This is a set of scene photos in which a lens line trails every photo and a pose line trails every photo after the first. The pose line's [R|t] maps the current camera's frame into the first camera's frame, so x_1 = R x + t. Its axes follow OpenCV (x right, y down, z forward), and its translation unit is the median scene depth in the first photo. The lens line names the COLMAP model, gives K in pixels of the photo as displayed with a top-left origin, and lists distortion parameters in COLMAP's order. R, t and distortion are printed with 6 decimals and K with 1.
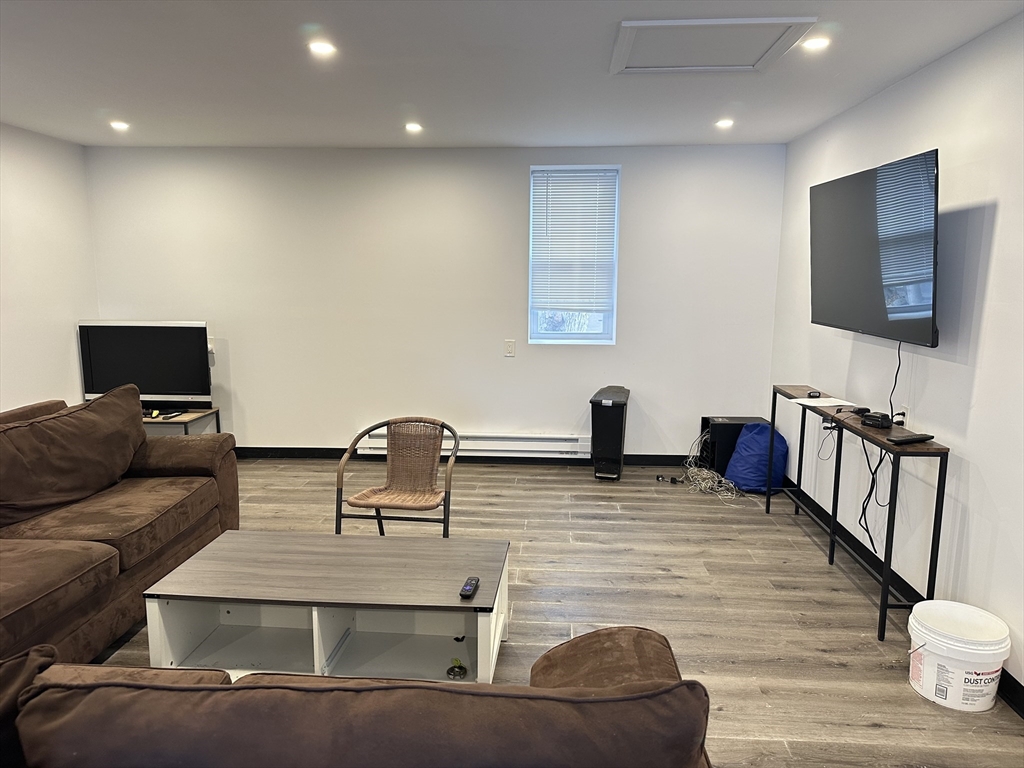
lens RADIAL K [[716.2, 0, 512.0], [0, 716.2, 384.0], [0, 0, 1]] dist [0.108153, -0.168237]
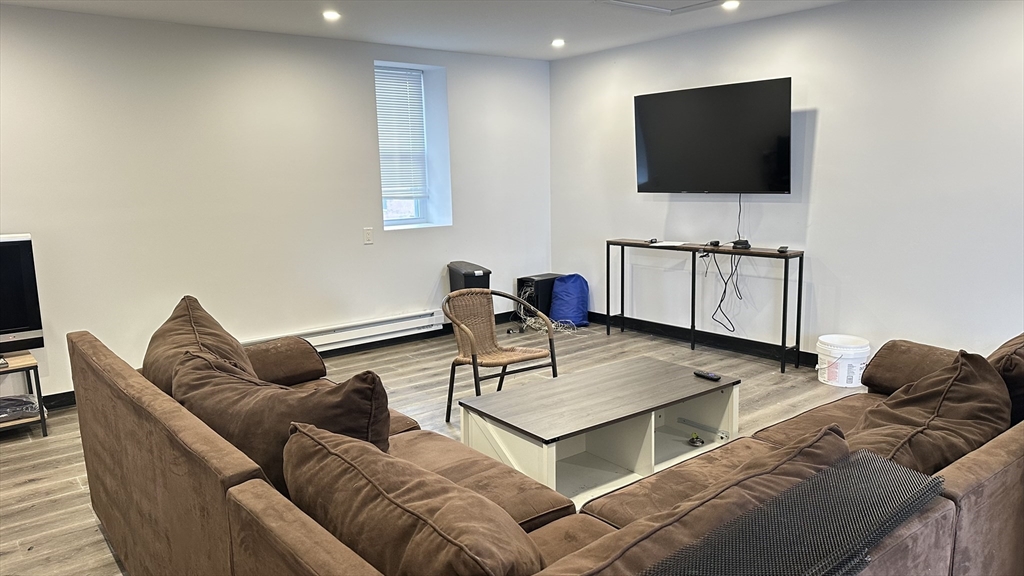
lens RADIAL K [[723.7, 0, 512.0], [0, 723.7, 288.0], [0, 0, 1]] dist [0.094172, -0.000061]
pose [[0.735604, -0.133666, 0.664093, -0.678555], [0.133083, 0.989750, 0.051800, -0.003850], [-0.664210, 0.050275, 0.745853, 0.102840]]
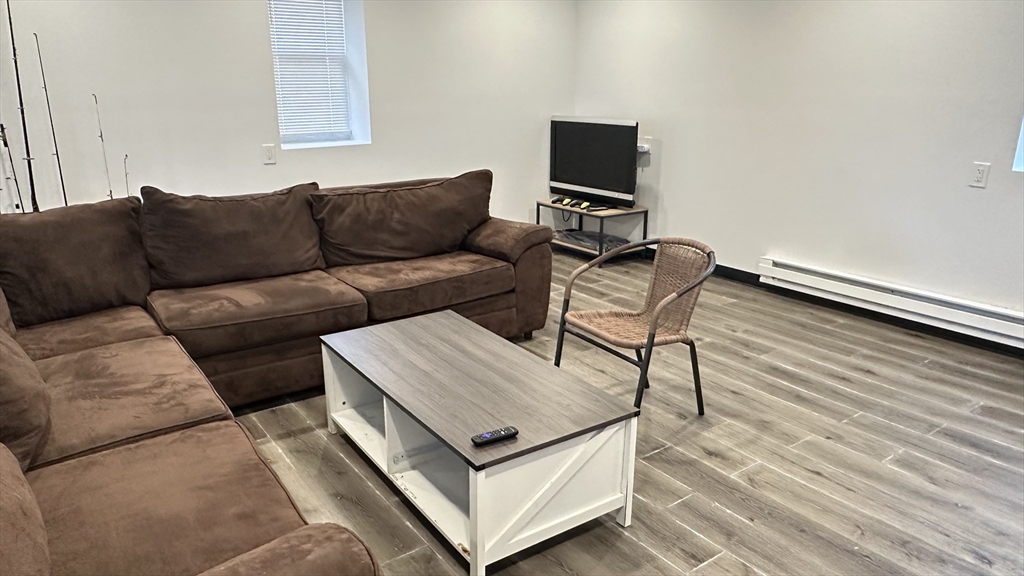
lens RADIAL K [[698.9, 0, 492.6], [0, 698.9, 288.5], [0, 0, 1]] dist [-0.005503, -0.004124]
pose [[0.631563, 0.215556, -0.744758, 0.269843], [-0.115501, 0.976014, 0.184542, -0.016847], [0.766673, -0.030529, 0.641311, 0.264040]]
